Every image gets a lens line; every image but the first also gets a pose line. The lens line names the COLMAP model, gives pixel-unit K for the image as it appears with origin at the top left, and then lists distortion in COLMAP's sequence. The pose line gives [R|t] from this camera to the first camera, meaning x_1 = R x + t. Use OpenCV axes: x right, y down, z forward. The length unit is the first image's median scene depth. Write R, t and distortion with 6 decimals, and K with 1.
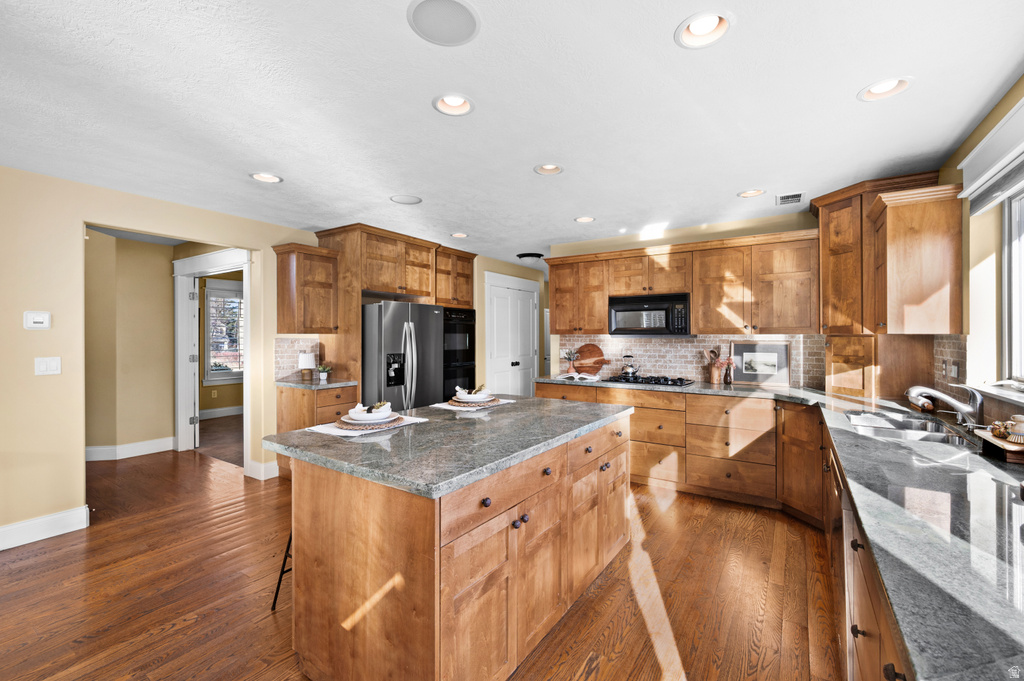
lens RADIAL K [[426.4, 0, 522.1], [0, 426.4, 331.9], [0, 0, 1]] dist [-0.001585, -0.000580]
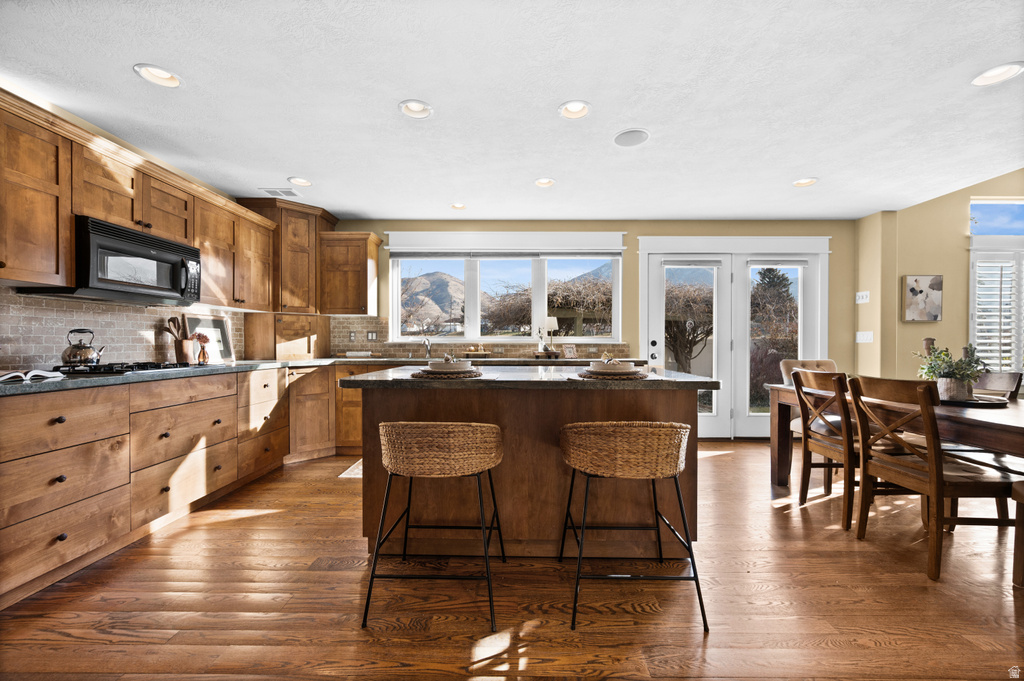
lens RADIAL K [[411.2, 0, 515.7], [0, 411.2, 344.5], [0, 0, 1]] dist [-0.001862, 0.000471]
pose [[-0.532049, -0.005392, 0.846696, -0.663664], [-0.010607, 0.999944, -0.000298, 0.092868], [-0.846647, -0.009140, -0.532076, 1.077241]]
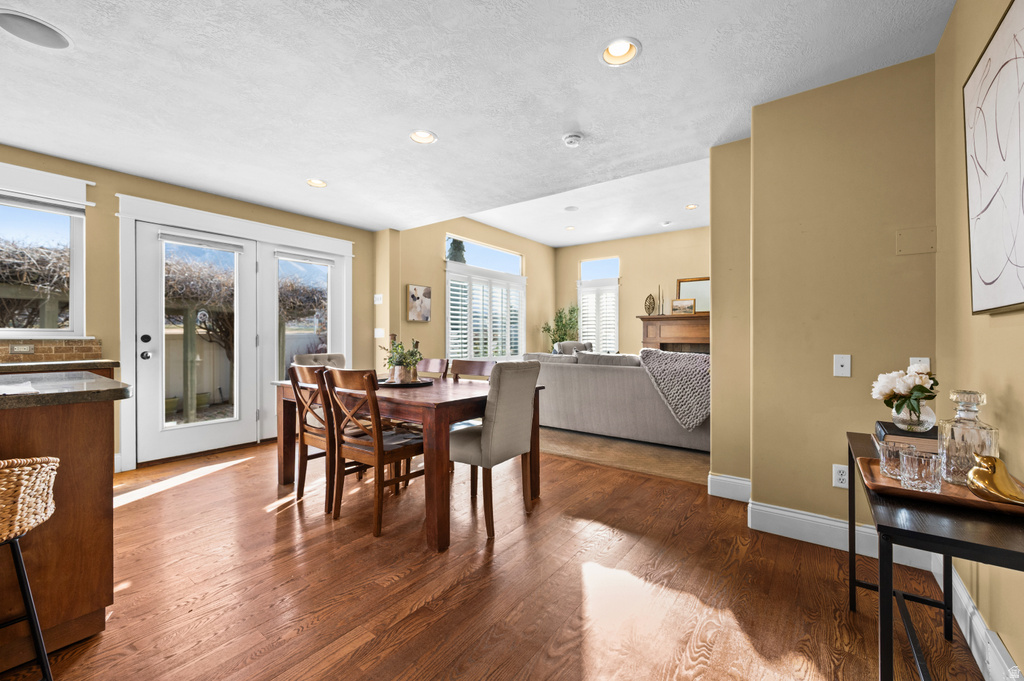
lens RADIAL K [[411.2, 0, 519.7], [0, 411.2, 341.0], [0, 0, 1]] dist [-0.001862, 0.000471]
pose [[-0.998006, -0.001653, 0.063099, -0.770700], [-0.001843, 0.999994, -0.002947, 0.090790], [-0.063093, -0.003058, -0.998003, 0.947918]]
